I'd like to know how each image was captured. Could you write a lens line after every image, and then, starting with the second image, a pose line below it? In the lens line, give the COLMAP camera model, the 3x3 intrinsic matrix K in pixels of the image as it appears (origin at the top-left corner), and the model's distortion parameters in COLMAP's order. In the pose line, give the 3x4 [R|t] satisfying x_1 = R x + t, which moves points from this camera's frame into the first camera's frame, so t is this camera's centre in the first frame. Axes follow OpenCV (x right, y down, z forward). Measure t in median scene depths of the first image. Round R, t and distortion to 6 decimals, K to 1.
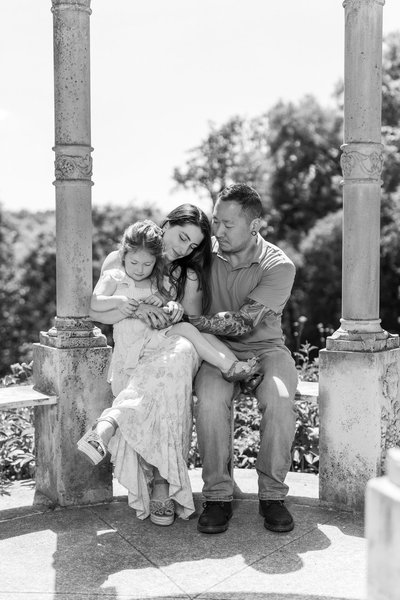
lens RADIAL K [[828.7, 0, 200.0], [0, 828.7, 300.0], [0, 0, 1]] dist [-0.008540, 0.019791]
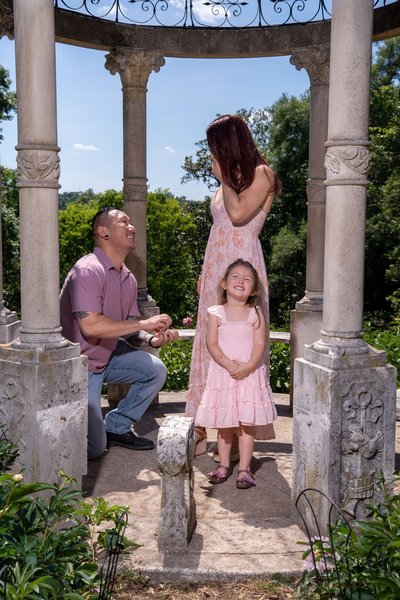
lens RADIAL K [[828.7, 0, 200.0], [0, 828.7, 300.0], [0, 0, 1]] dist [-0.008540, 0.019791]
pose [[0.999927, 0.010188, -0.006561, -0.004220], [-0.010025, 0.999651, 0.024432, 0.000778], [0.006808, -0.024365, 0.999680, -0.125540]]
